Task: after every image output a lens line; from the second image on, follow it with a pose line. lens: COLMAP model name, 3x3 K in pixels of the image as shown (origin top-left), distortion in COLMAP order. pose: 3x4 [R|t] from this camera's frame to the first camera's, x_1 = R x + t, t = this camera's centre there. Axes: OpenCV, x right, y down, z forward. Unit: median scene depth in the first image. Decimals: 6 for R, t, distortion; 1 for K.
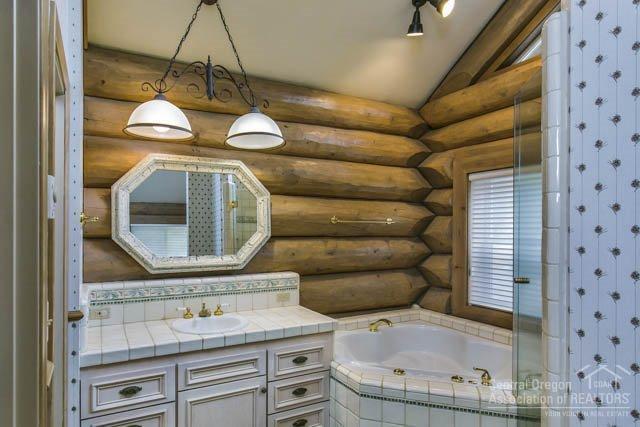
lens RADIAL K [[364.6, 0, 318.9], [0, 364.6, 230.7], [0, 0, 1]] dist [0.000263, 0.000255]
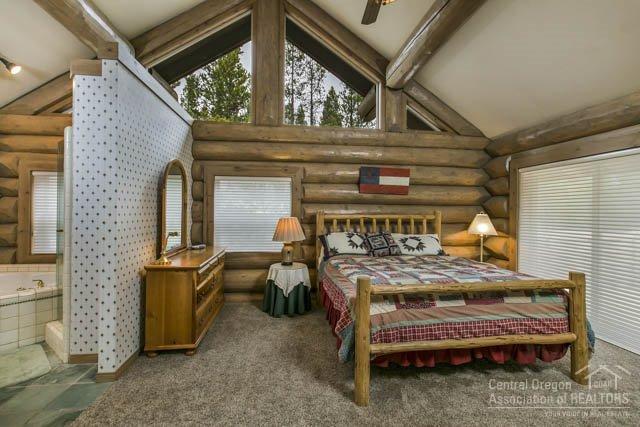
lens RADIAL K [[298.5, 0, 320.0], [0, 298.5, 213.5], [0, 0, 1]] dist [-0.004633, -0.001120]
pose [[0.413707, 0.000264, 0.910410, -0.237295], [-0.012294, 0.999910, 0.005297, 0.005005], [-0.910327, -0.013384, 0.413673, -0.653187]]
